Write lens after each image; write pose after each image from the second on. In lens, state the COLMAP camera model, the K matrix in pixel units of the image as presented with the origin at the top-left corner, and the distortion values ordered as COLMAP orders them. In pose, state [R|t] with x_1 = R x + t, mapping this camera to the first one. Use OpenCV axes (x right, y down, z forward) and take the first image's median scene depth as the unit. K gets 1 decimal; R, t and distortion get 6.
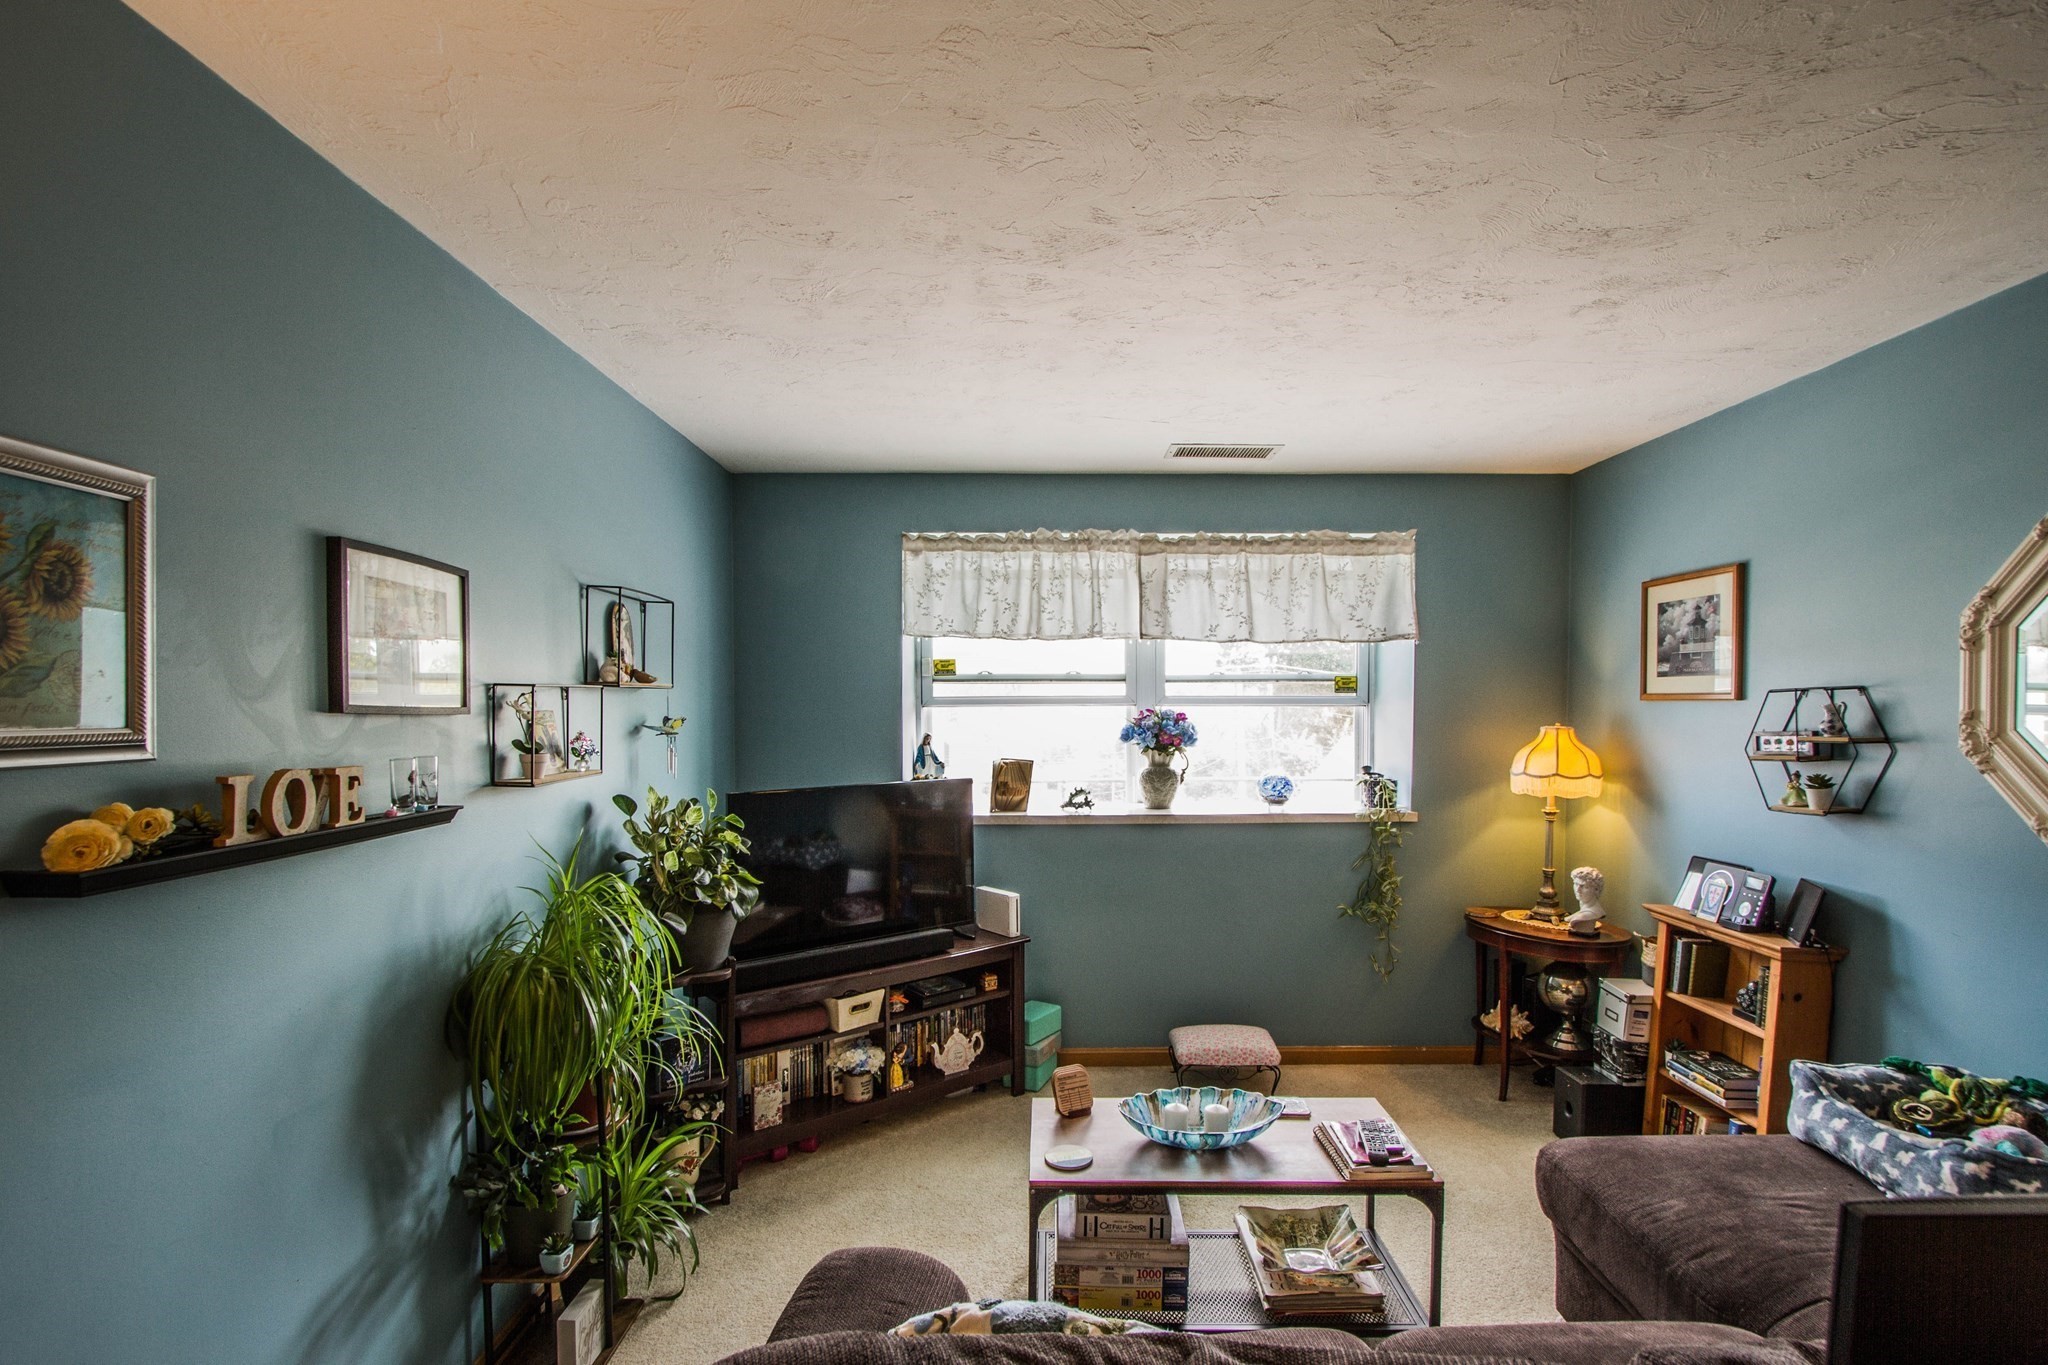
lens RADIAL K [[895.2, 0, 1026.9], [0, 895.2, 736.2], [0, 0, 1]] dist [-0.016499, 0.002141]
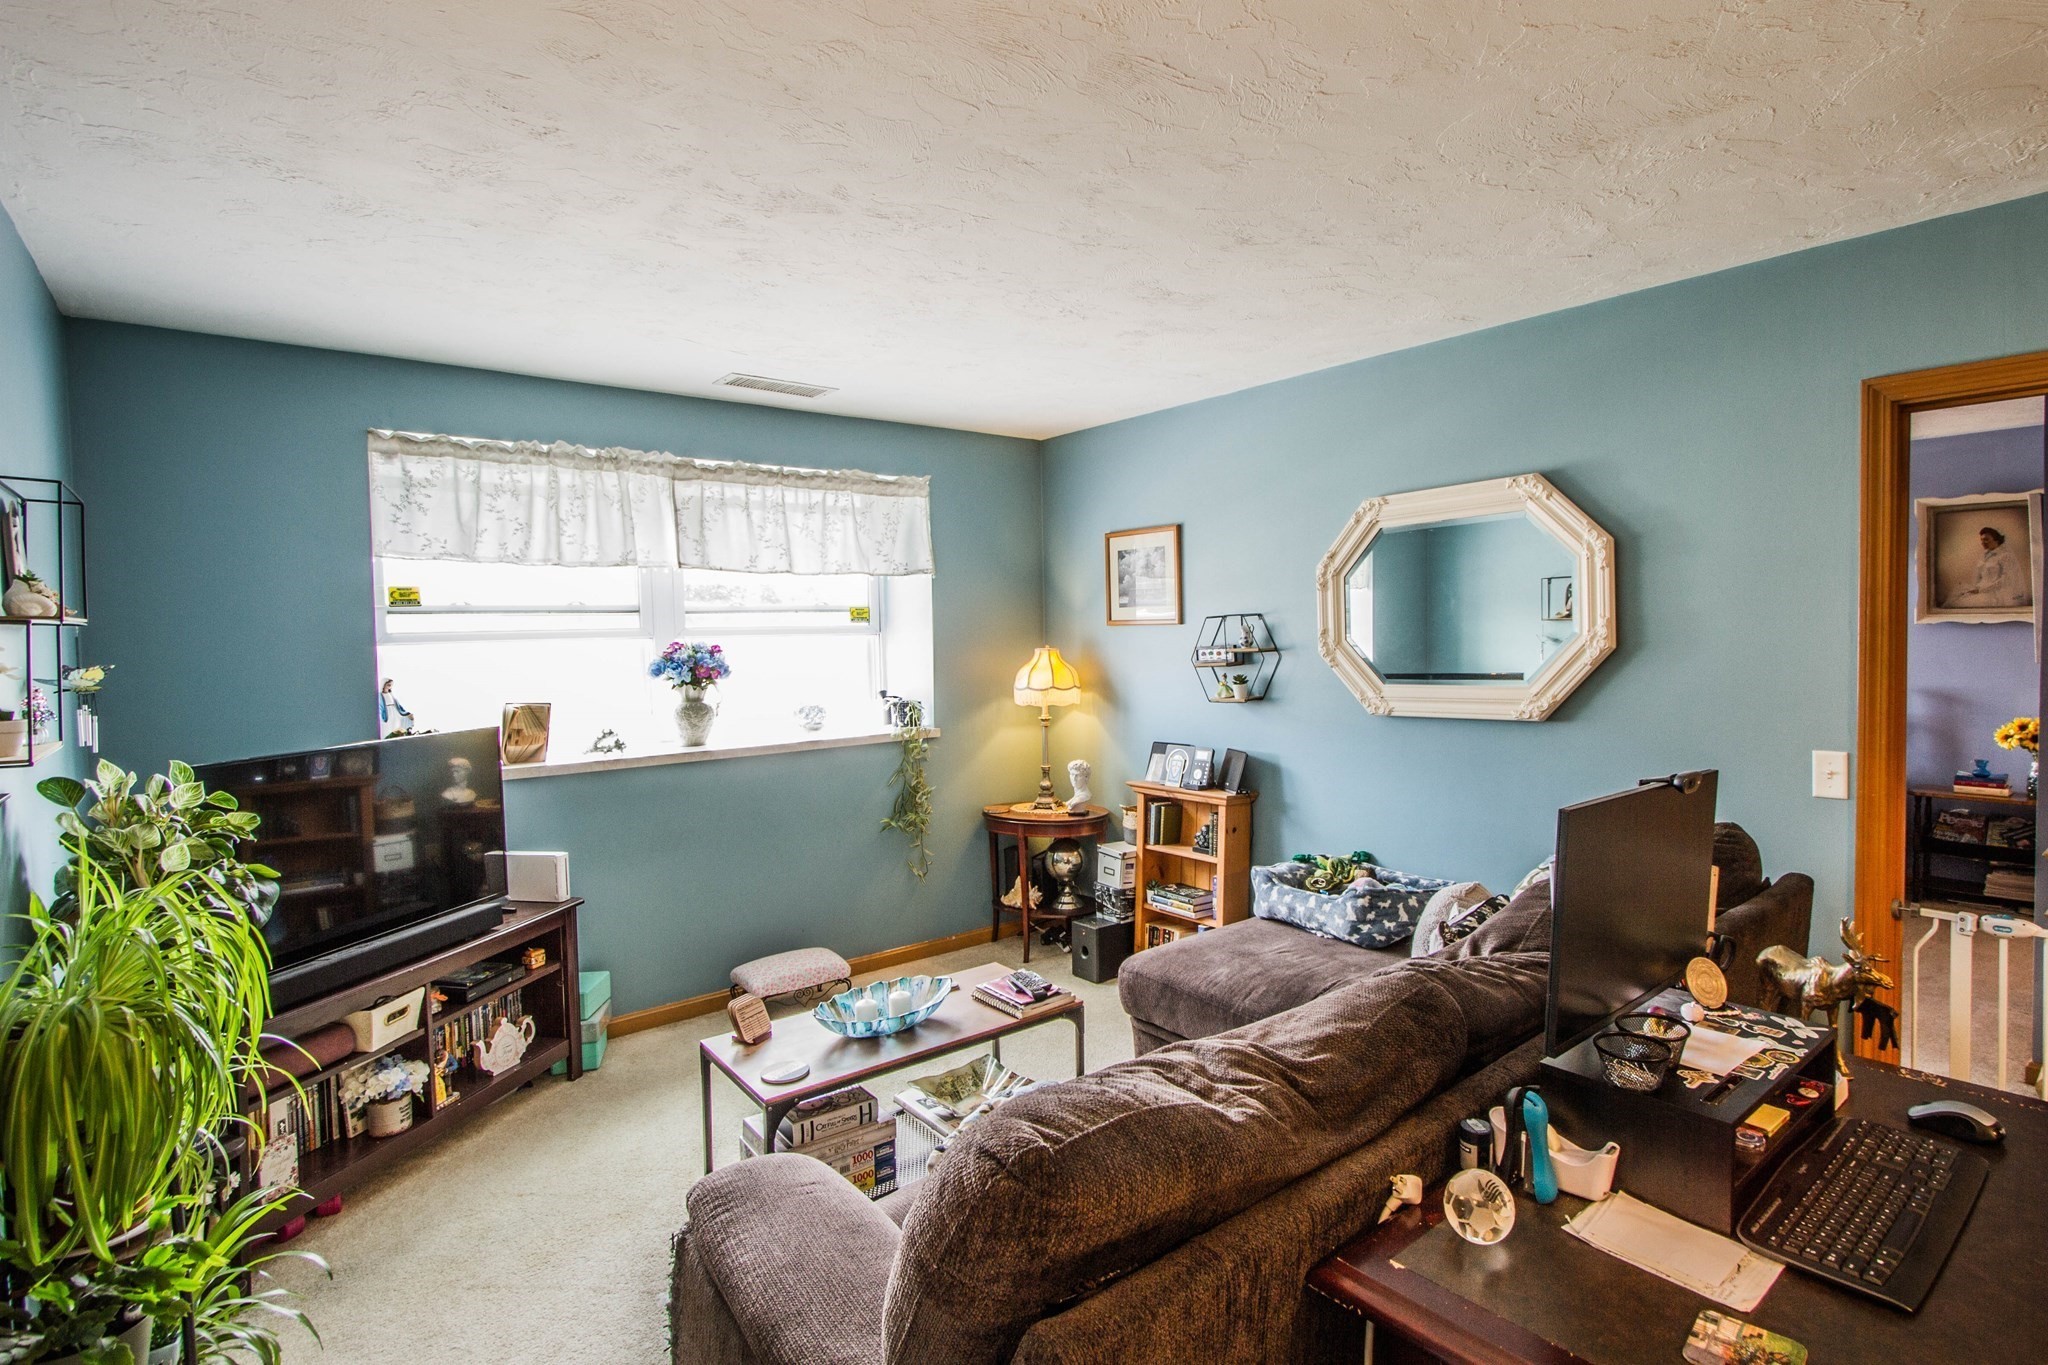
lens RADIAL K [[955.1, 0, 1026.9], [0, 955.1, 665.4], [0, 0, 1]] dist [-0.015608, 0.002950]
pose [[0.803598, -0.036115, 0.594076, -0.217447], [0.039492, 0.999193, 0.007322, 0.002147], [-0.593861, 0.017577, 0.804376, -0.037527]]
